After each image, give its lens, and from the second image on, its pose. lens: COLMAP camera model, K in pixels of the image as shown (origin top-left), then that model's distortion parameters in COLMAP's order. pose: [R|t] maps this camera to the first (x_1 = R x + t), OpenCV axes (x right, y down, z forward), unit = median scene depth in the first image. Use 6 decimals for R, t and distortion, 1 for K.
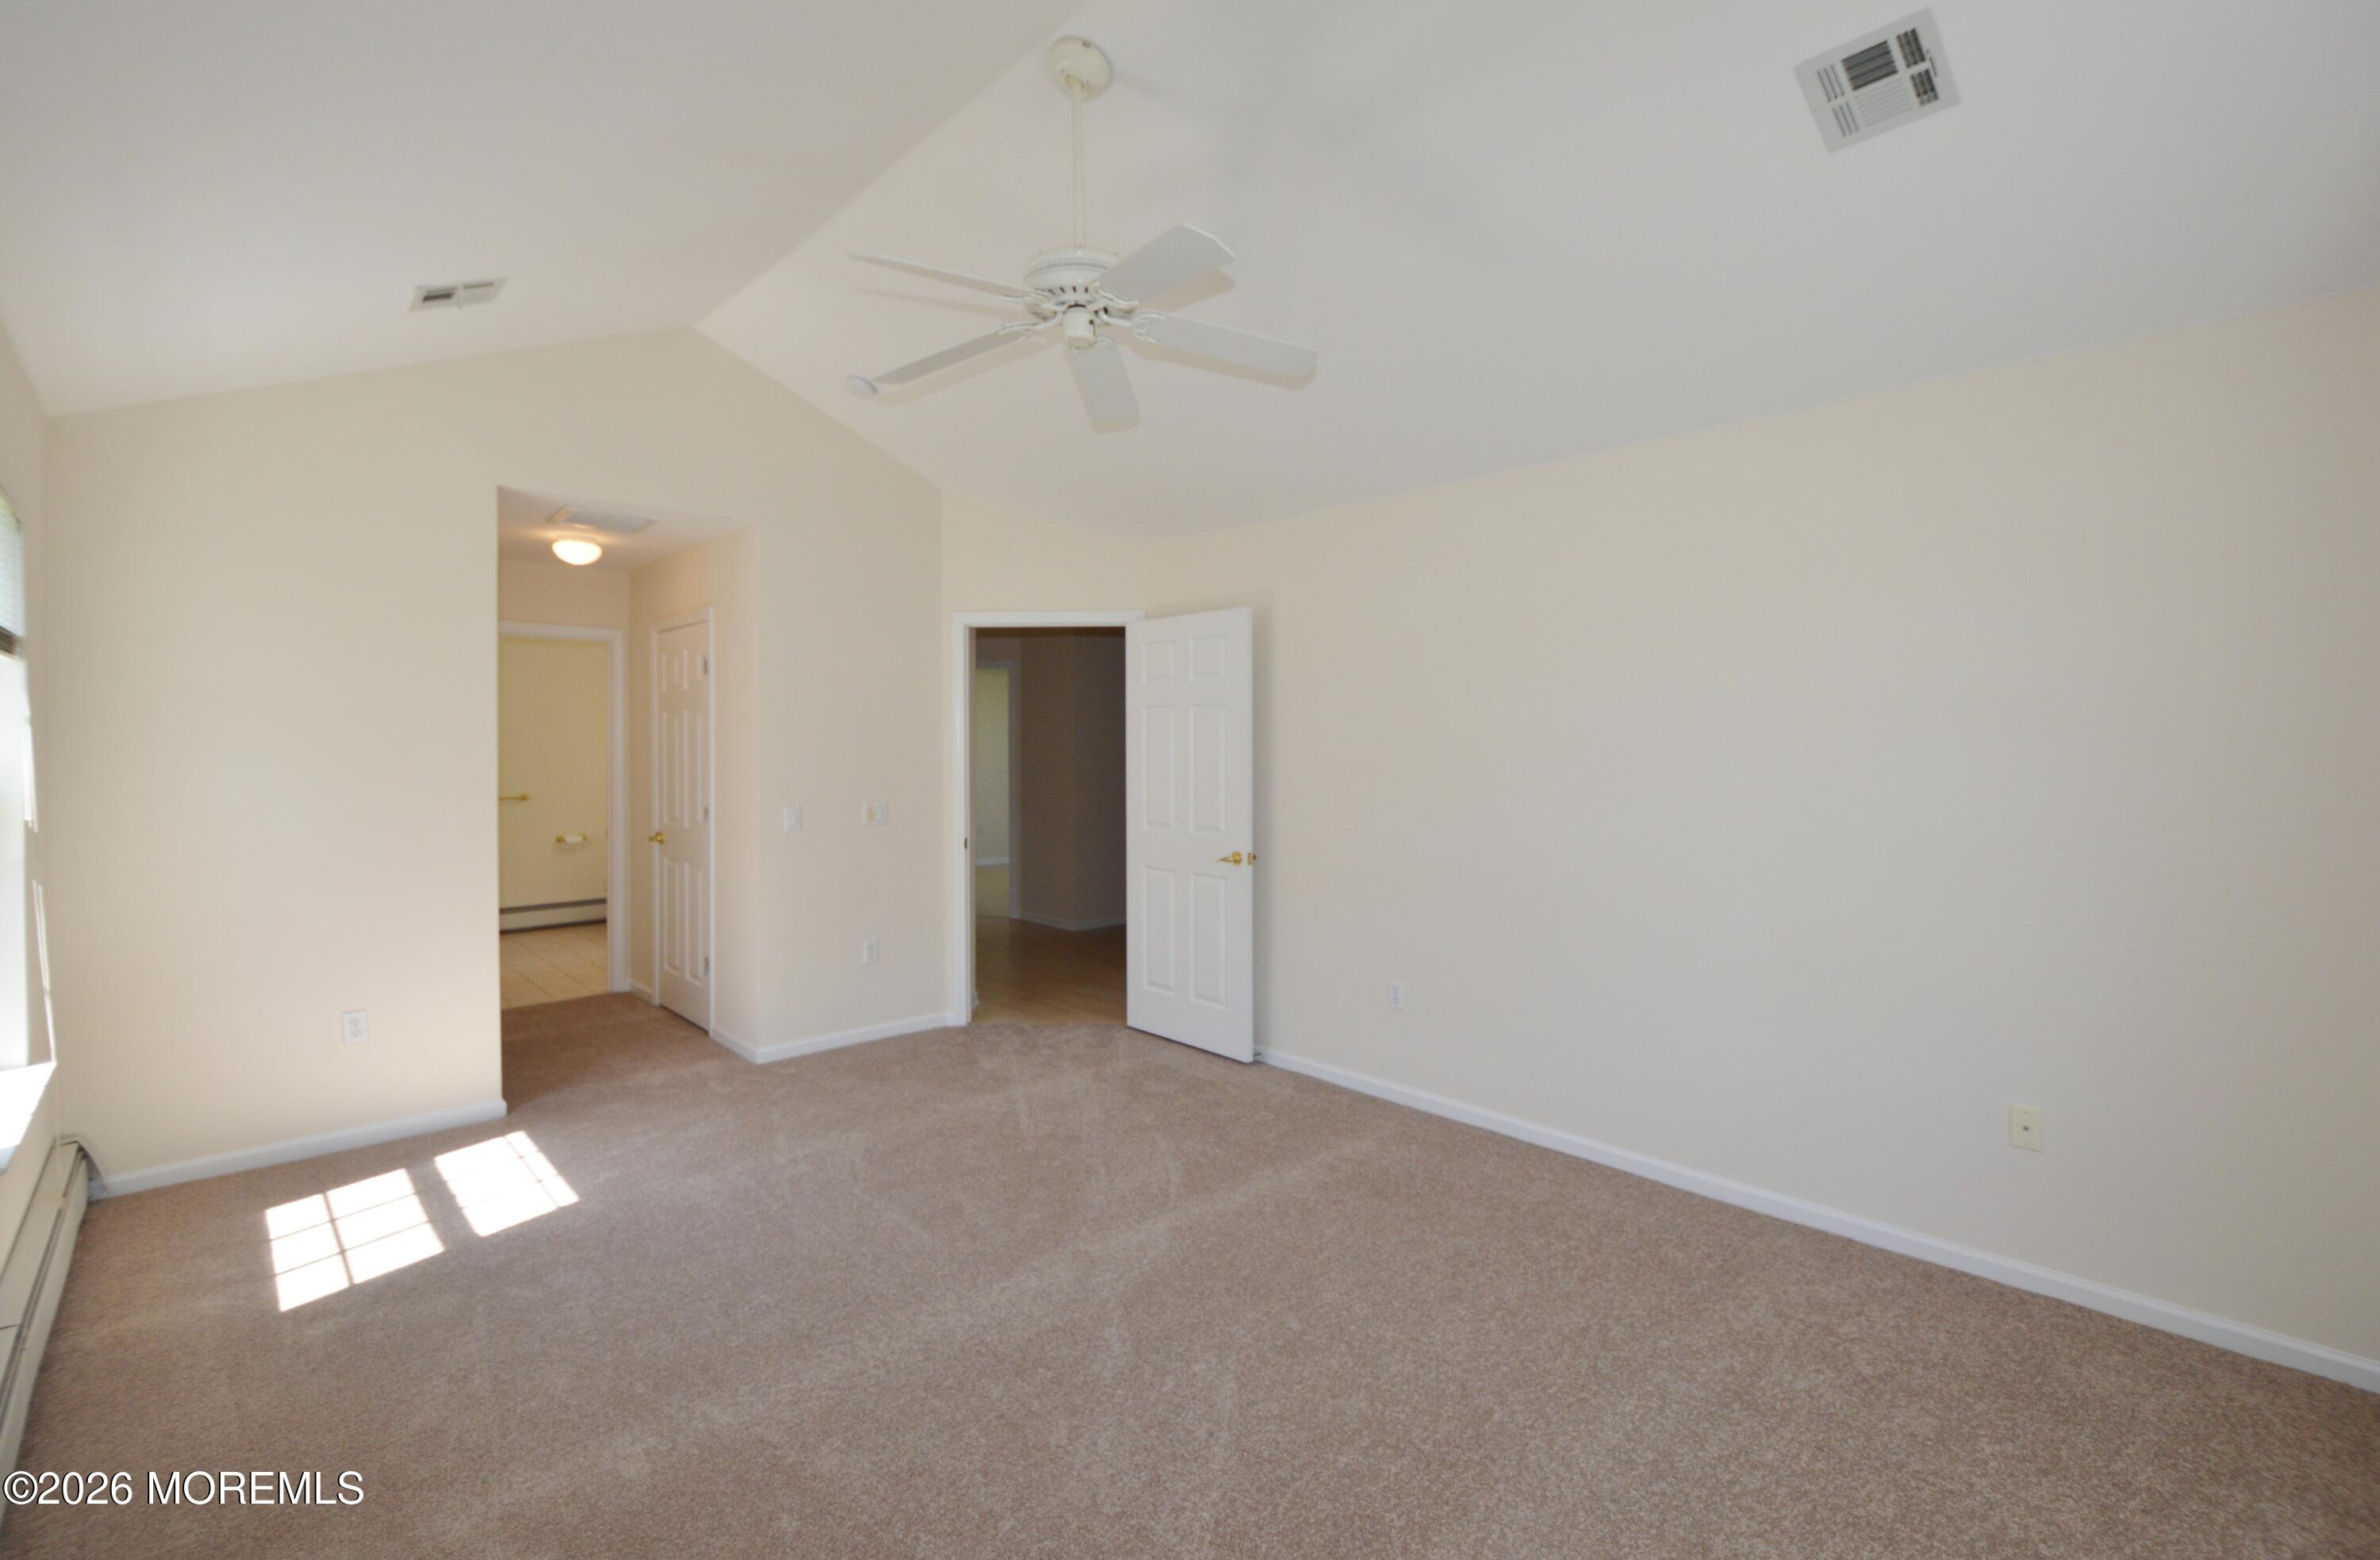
lens RADIAL K [[1072.5, 0, 1231.7], [0, 1072.5, 770.8], [0, 0, 1]] dist [-0.005584, -0.003404]
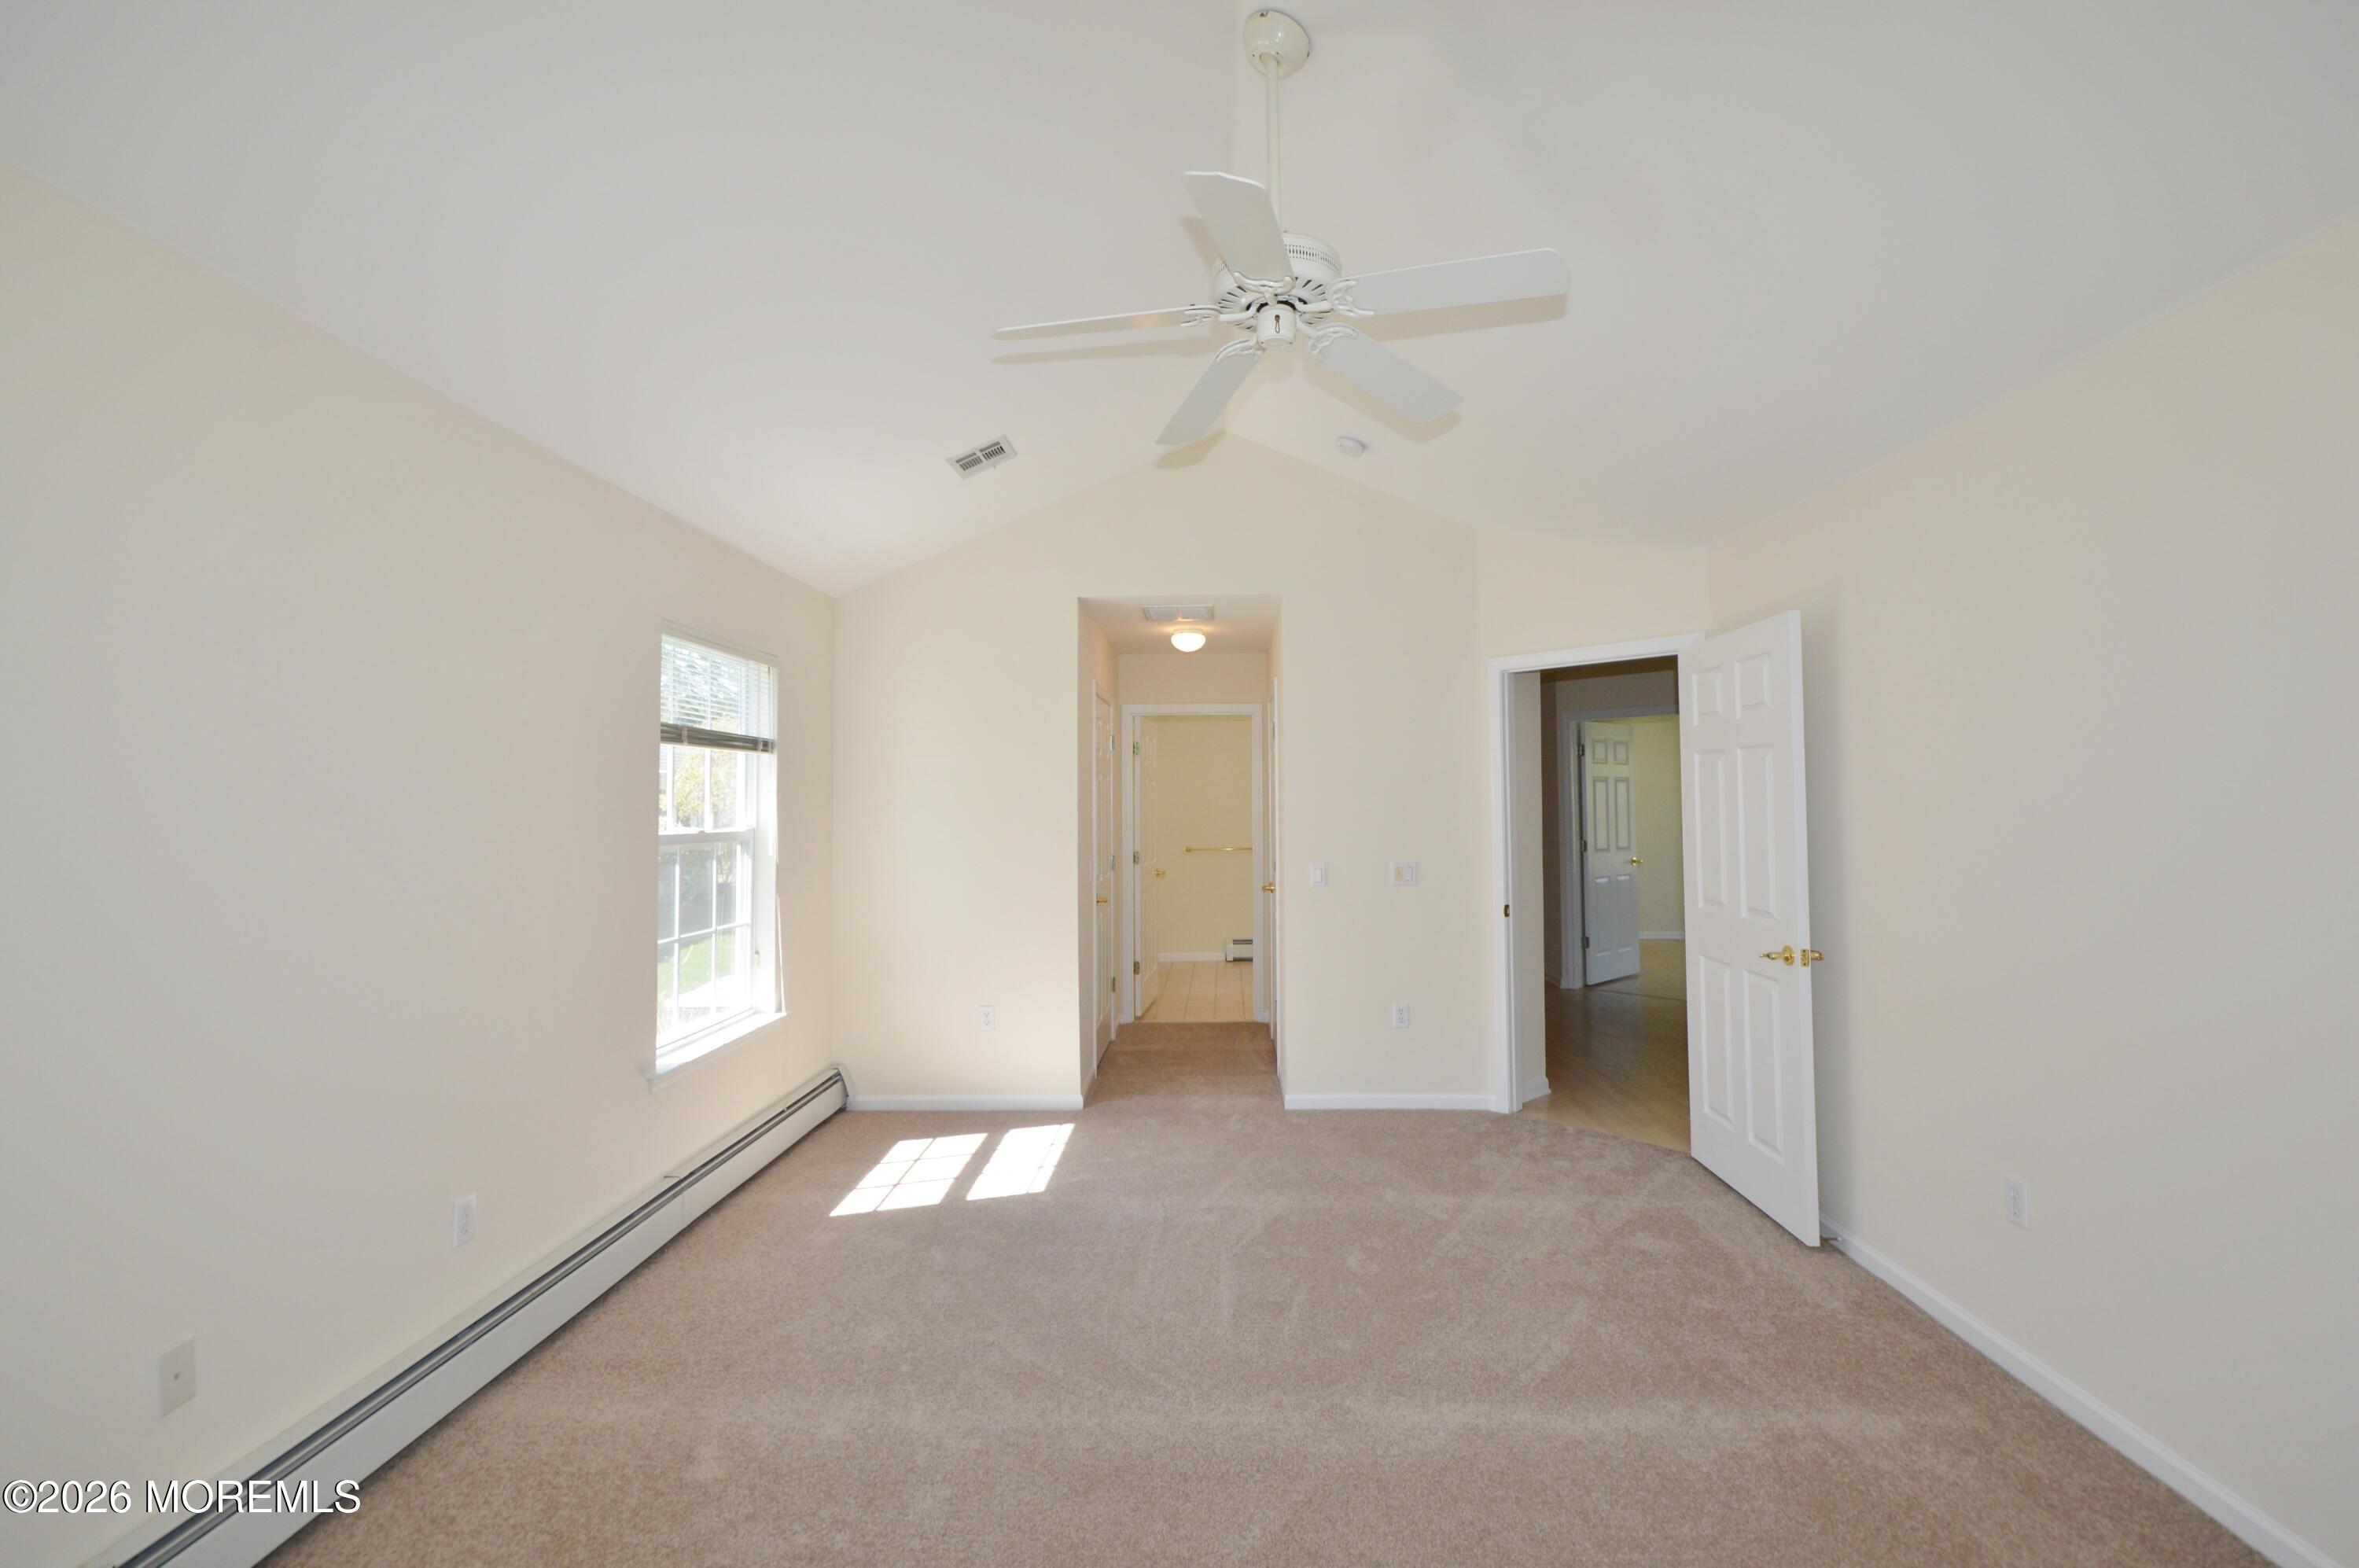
lens RADIAL K [[1060.3, 0, 1197.2], [0, 1060.3, 779.6], [0, 0, 1]] dist [0.000167, -0.006365]
pose [[0.687467, -0.023004, -0.725852, 0.289795], [-0.010119, 0.999098, -0.041248, -0.004375], [0.726146, 0.035701, 0.686613, 0.243448]]
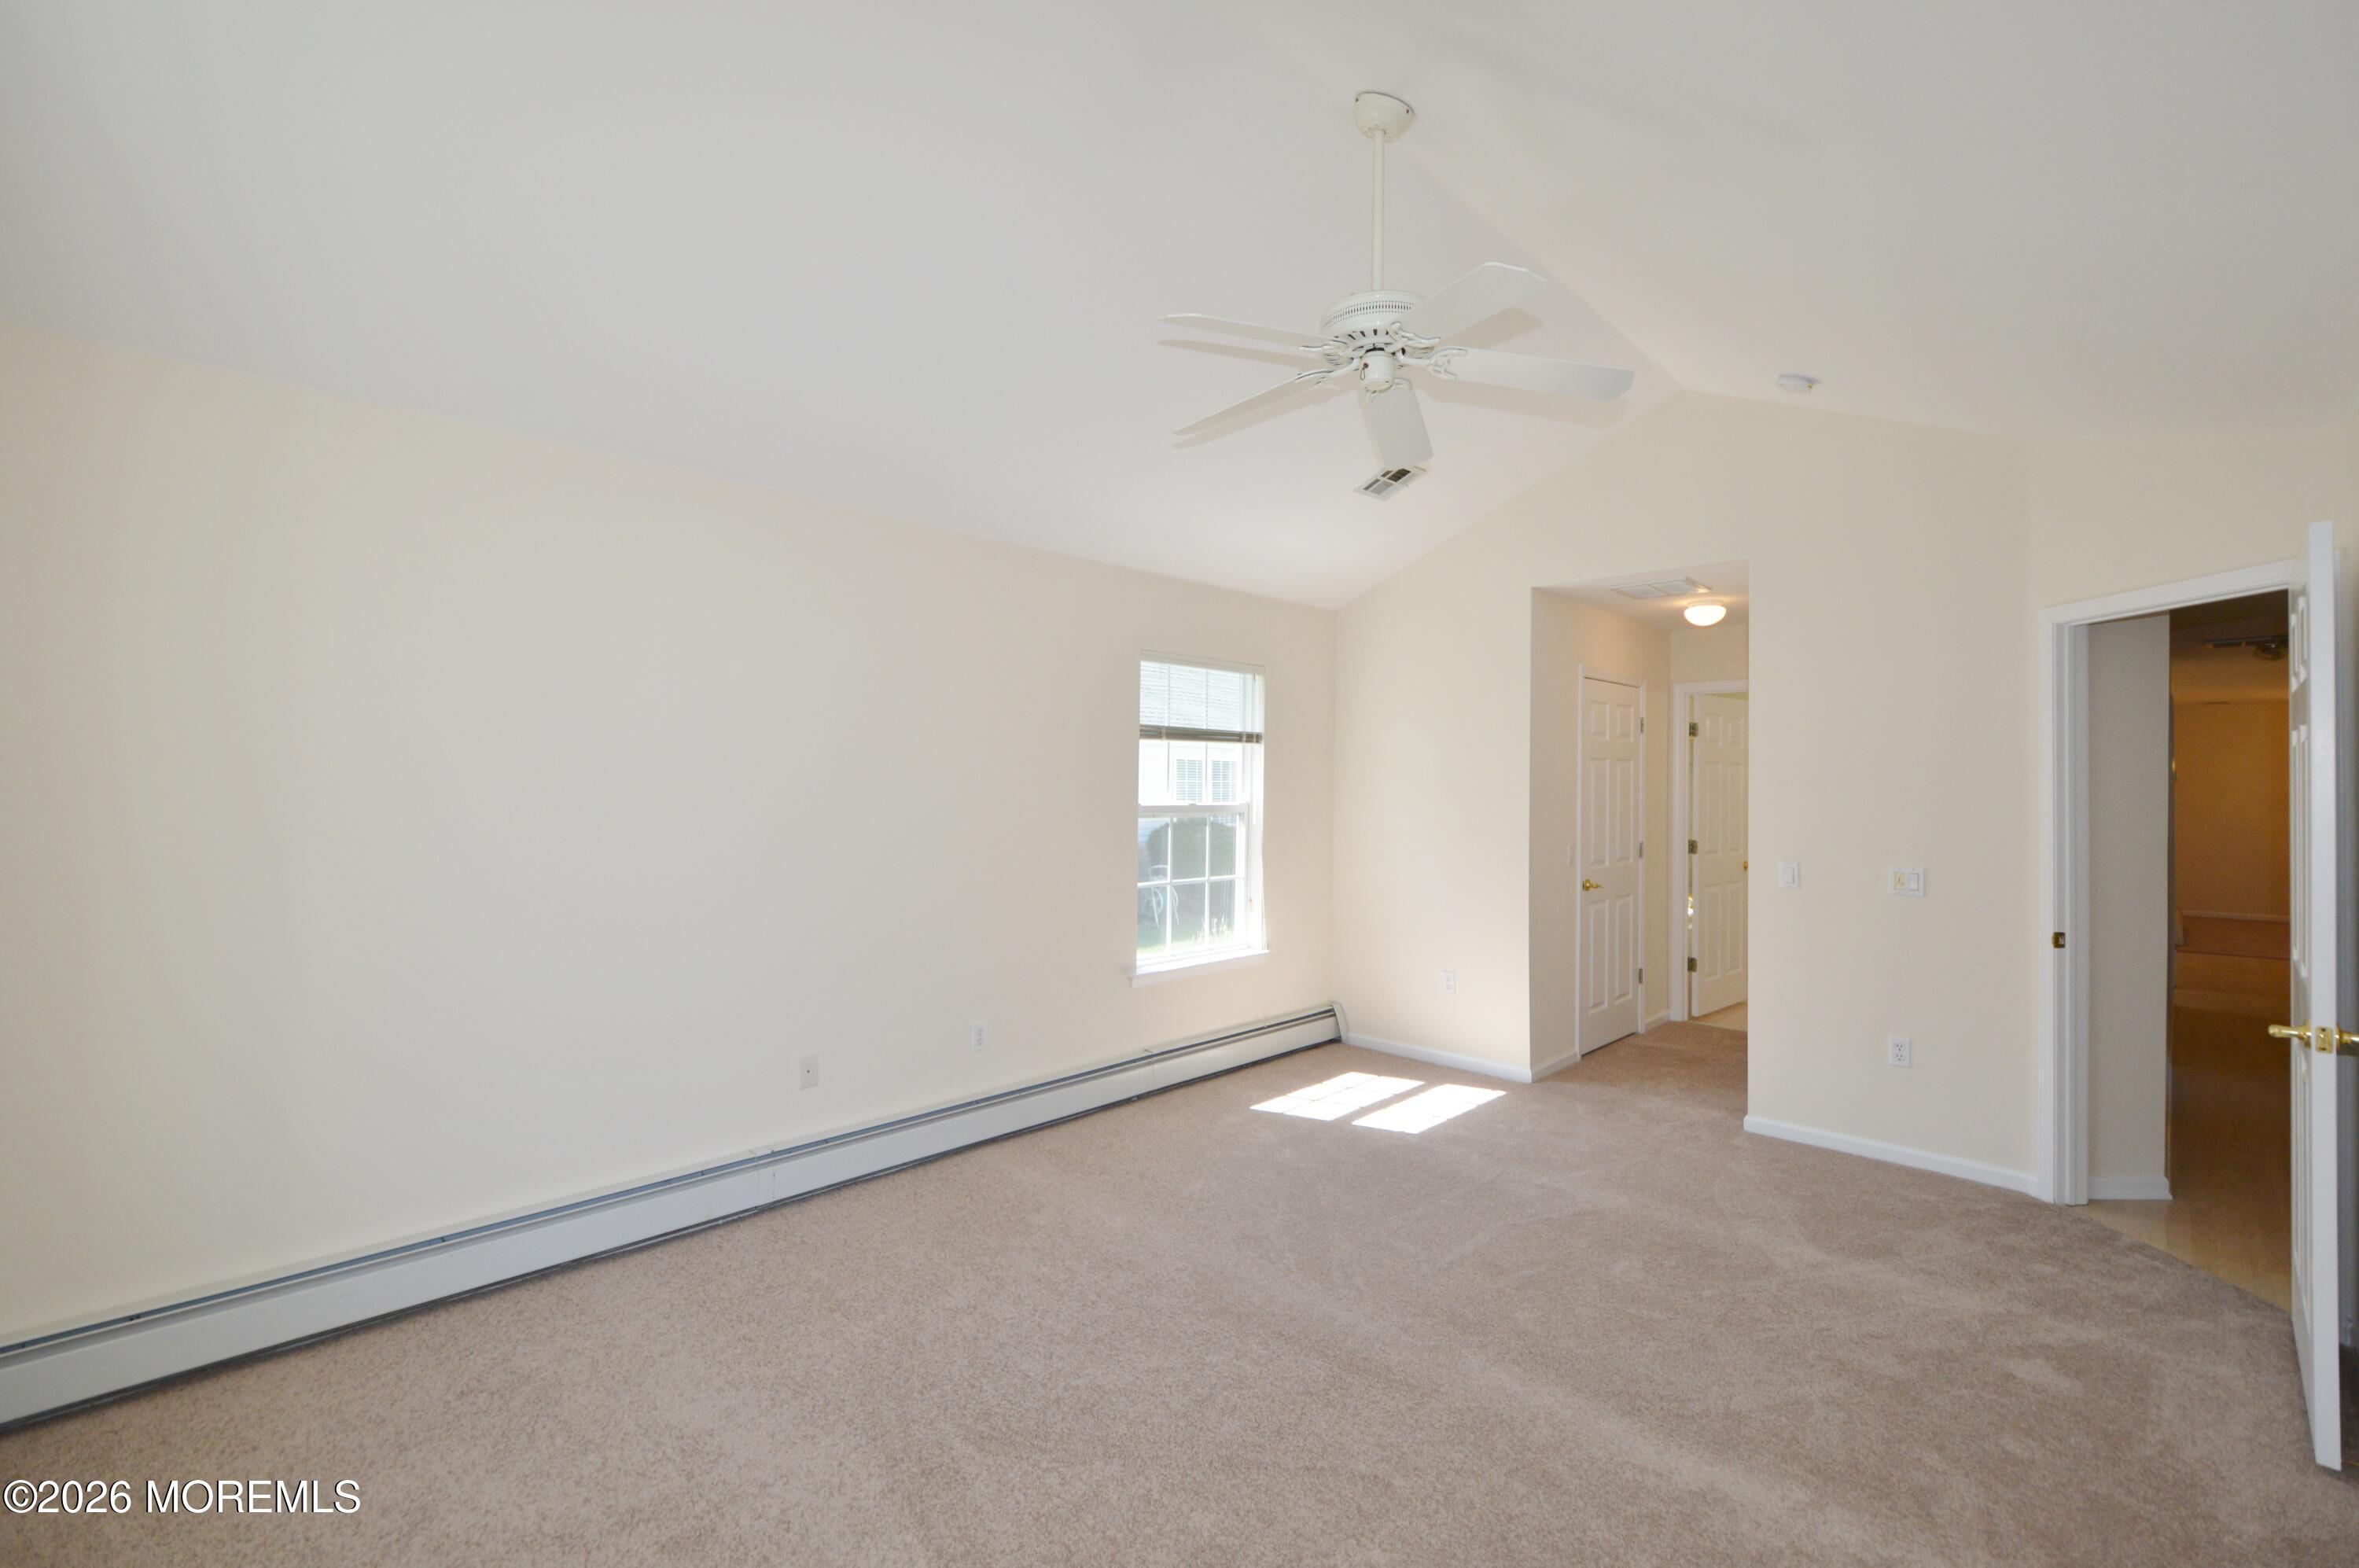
lens RADIAL K [[1060.3, 0, 1170.4], [0, 1060.3, 778.7], [0, 0, 1]] dist [0.000167, -0.006365]
pose [[0.000627, -0.002331, -0.999997, 0.557975], [-0.034570, 0.999400, -0.002351, -0.018969], [0.999402, 0.034571, 0.000546, 0.544221]]
